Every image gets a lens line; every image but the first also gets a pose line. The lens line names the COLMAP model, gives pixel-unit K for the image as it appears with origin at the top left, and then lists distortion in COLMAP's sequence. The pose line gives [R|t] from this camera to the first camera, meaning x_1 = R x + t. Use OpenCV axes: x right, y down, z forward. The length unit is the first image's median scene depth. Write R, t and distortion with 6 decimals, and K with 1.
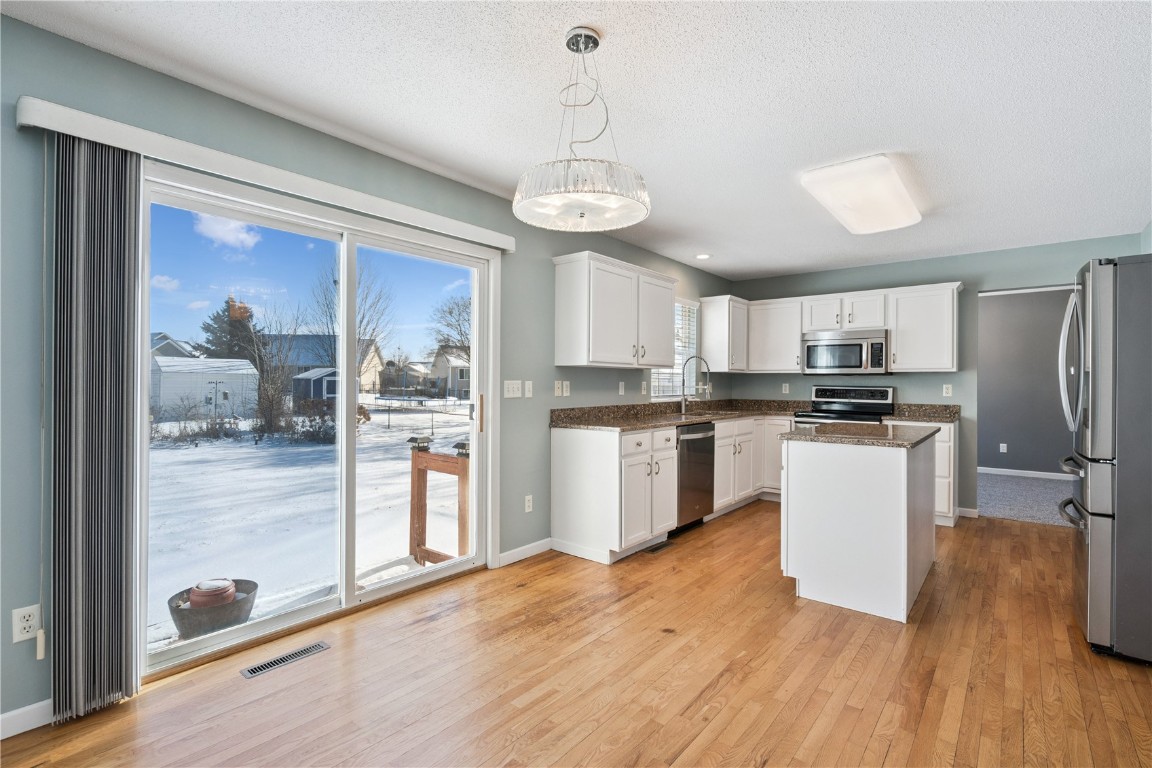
lens RADIAL K [[521.4, 0, 574.5], [0, 521.4, 386.3], [0, 0, 1]] dist [-0.016326, 0.012191]
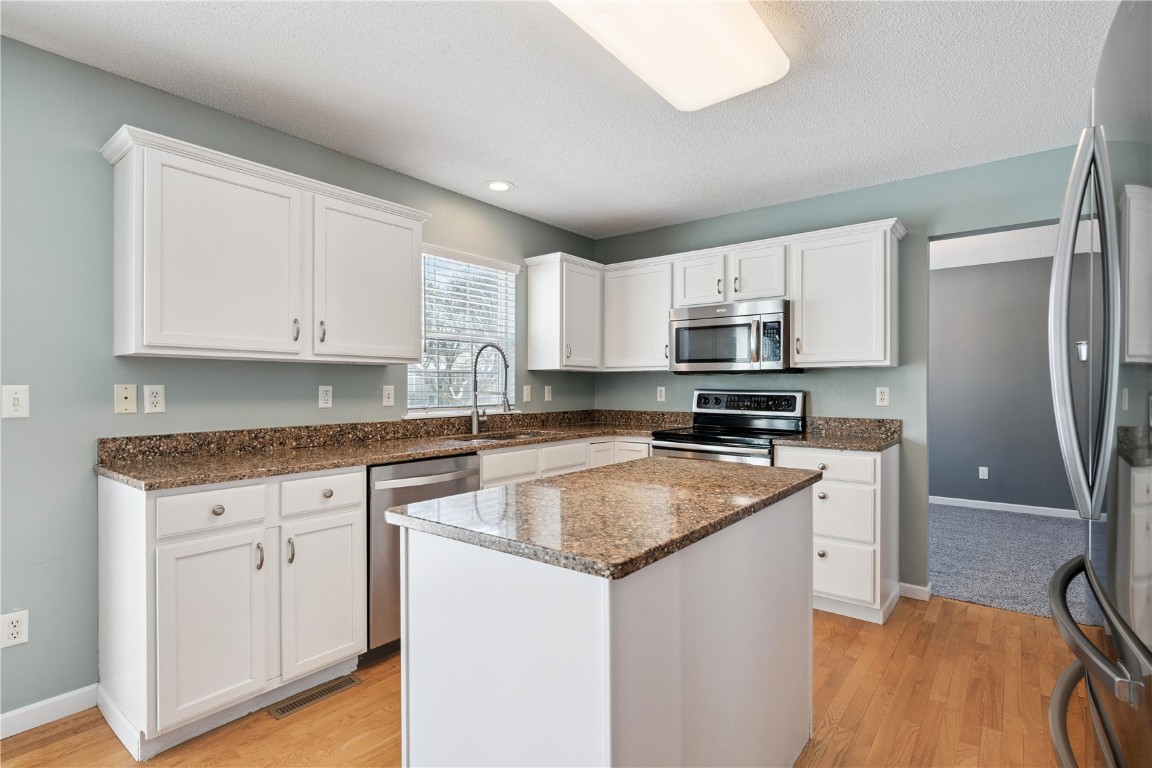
lens RADIAL K [[564.9, 0, 576.0], [0, 564.9, 384.0], [0, 0, 1]] dist [-0.004201, 0.000059]
pose [[0.999545, -0.005507, 0.029639, 0.326634], [0.005832, 0.999924, -0.010893, -0.001599], [-0.029577, 0.011061, 0.999501, 0.325695]]
